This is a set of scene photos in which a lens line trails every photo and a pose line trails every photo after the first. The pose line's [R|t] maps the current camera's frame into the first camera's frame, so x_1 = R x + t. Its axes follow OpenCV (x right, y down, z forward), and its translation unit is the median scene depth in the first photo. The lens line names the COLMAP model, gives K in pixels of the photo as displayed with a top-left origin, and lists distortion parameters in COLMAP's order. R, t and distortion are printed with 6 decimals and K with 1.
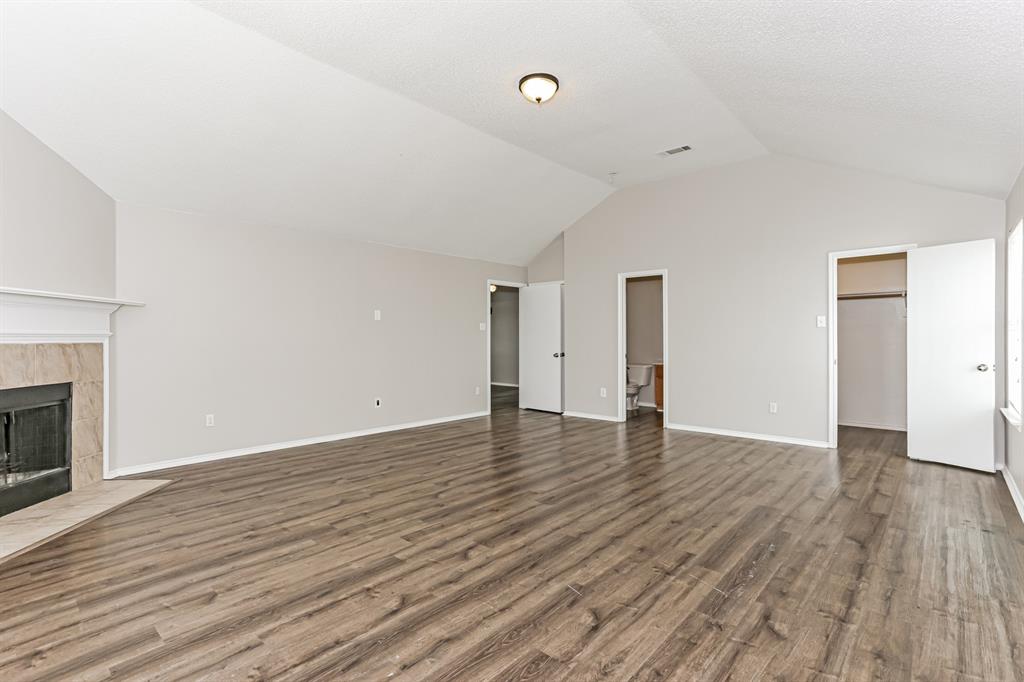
lens RADIAL K [[504.8, 0, 509.1], [0, 504.8, 335.8], [0, 0, 1]] dist [-0.041096, 0.026123]
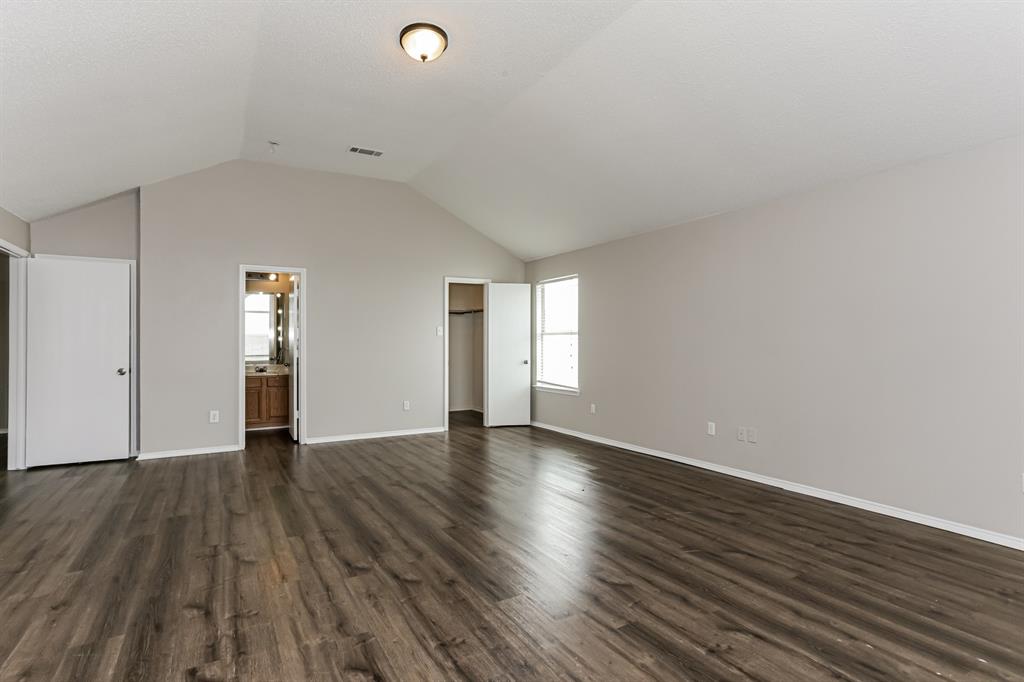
lens RADIAL K [[488.2, 0, 510.9], [0, 488.2, 337.6], [0, 0, 1]] dist [-0.024148, 0.021146]
pose [[0.304322, 0.012613, 0.952486, -0.673616], [-0.000962, 0.999916, -0.012934, 0.004741], [-0.952569, 0.003020, 0.304308, 0.632586]]
